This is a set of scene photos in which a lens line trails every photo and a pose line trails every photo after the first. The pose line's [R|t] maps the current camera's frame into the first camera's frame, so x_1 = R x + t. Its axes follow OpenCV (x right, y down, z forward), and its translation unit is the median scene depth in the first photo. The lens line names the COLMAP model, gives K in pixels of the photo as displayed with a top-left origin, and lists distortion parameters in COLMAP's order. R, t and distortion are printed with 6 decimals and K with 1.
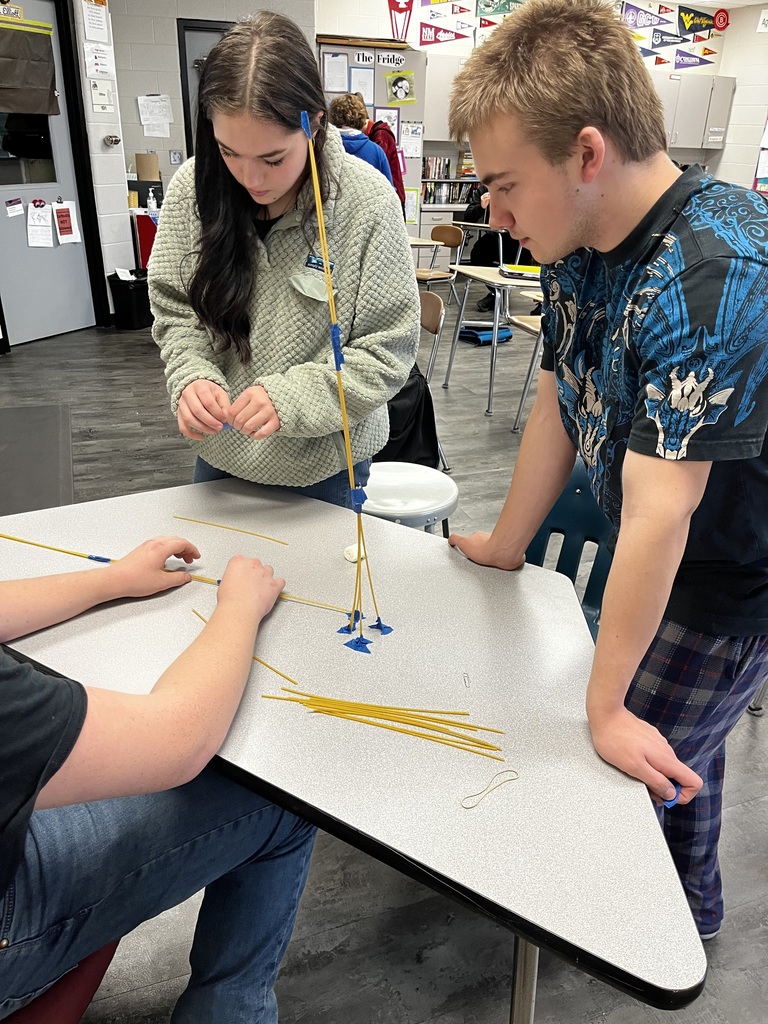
lens RADIAL K [[772.4, 0, 383.6], [0, 772.4, 527.7], [0, 0, 1]] dist [0.063346, -0.099792]
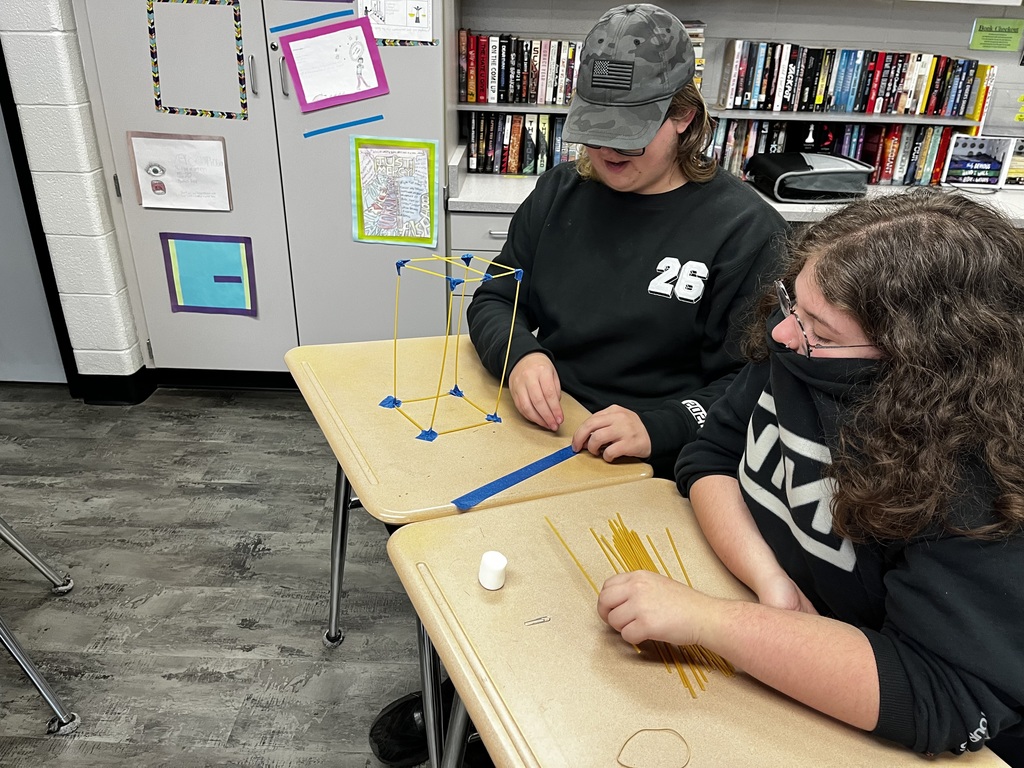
lens RADIAL K [[772.4, 0, 512.0], [0, 772.4, 384.0], [0, 0, 1]] dist [0.063346, -0.099792]
pose [[0.928915, 0.158896, -0.334468, 0.180396], [-0.166595, 0.986009, 0.005739, -0.328777], [0.330700, 0.050390, 0.942390, 0.686409]]
